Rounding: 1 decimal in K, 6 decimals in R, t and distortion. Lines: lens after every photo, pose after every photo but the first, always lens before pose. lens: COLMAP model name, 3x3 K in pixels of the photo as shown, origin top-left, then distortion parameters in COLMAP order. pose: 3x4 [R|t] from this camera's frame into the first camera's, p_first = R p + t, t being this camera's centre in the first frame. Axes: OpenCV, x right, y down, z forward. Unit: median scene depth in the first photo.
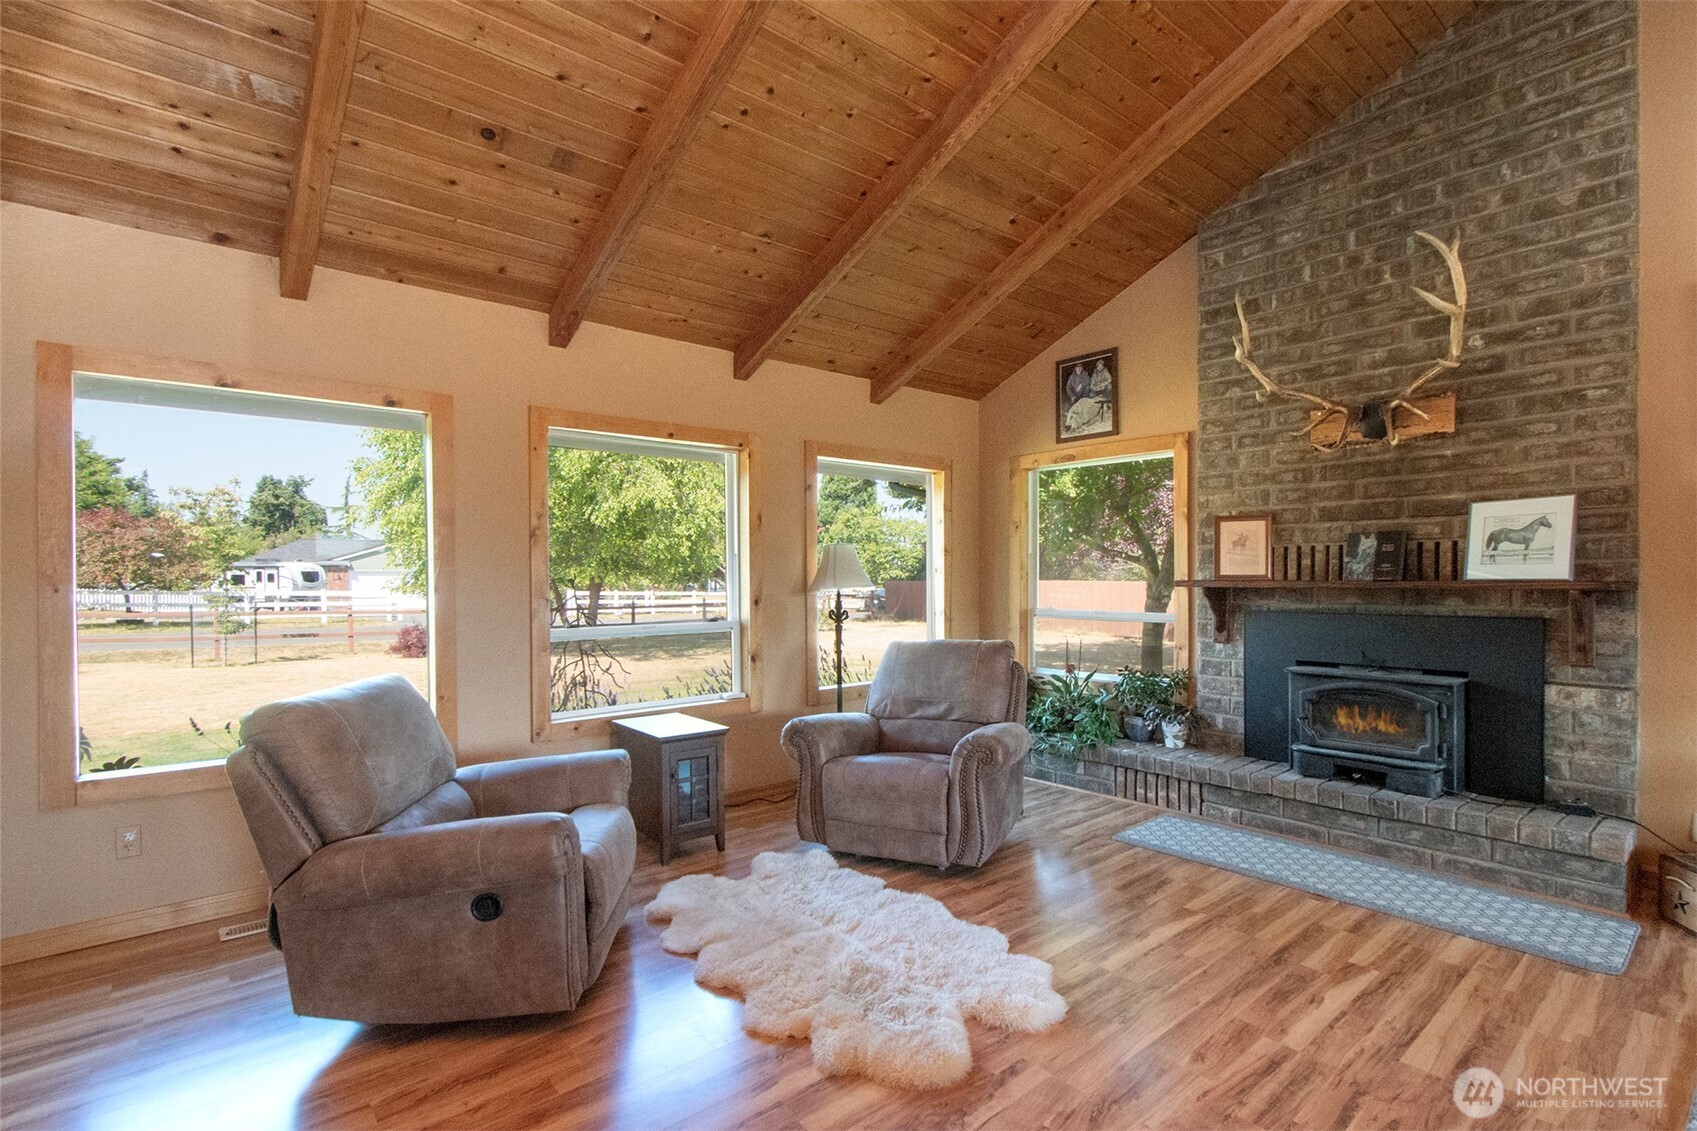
lens RADIAL K [[801.0, 0, 840.5], [0, 801.0, 576.8], [0, 0, 1]] dist [0.003414, -0.000153]
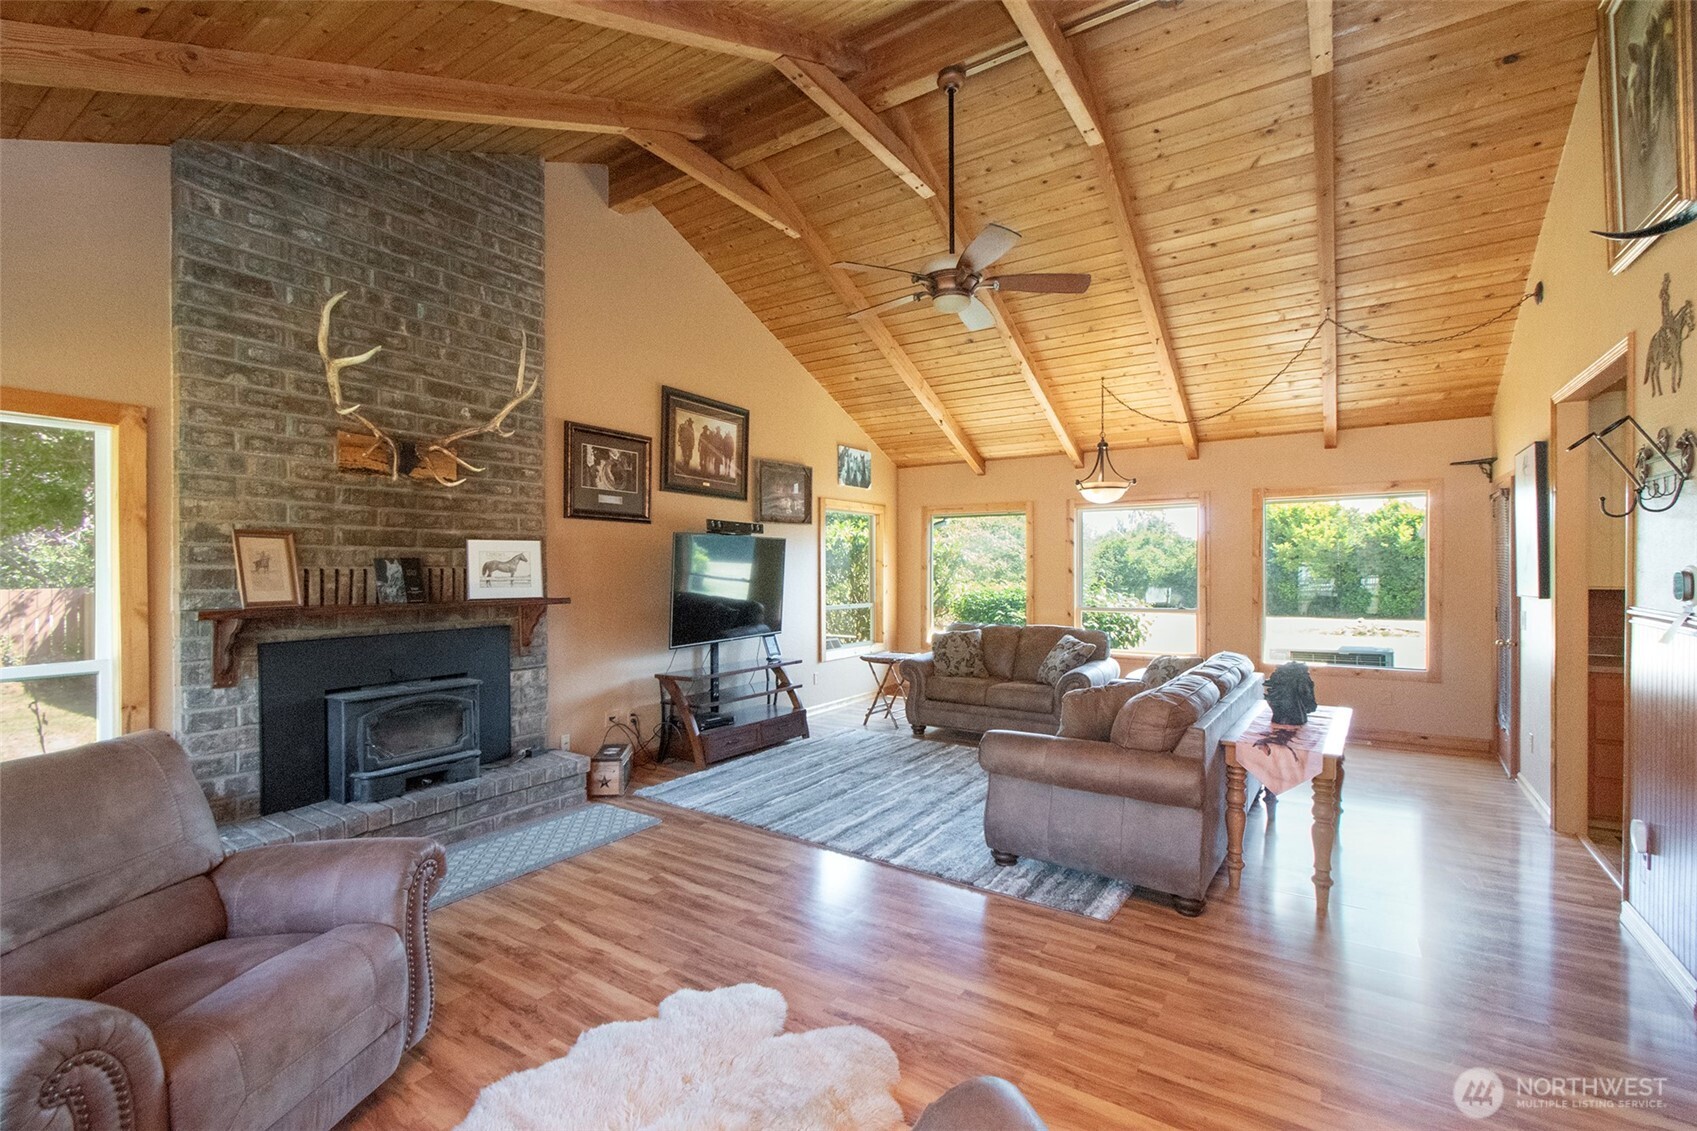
lens RADIAL K [[752.8, 0, 835.0], [0, 752.8, 569.5], [0, 0, 1]] dist [0.000593, 0.000043]
pose [[-0.281567, 0.005787, 0.959524, -0.480583], [0.006543, 0.999970, -0.004111, -0.032132], [-0.959519, 0.005121, -0.281597, 0.717293]]
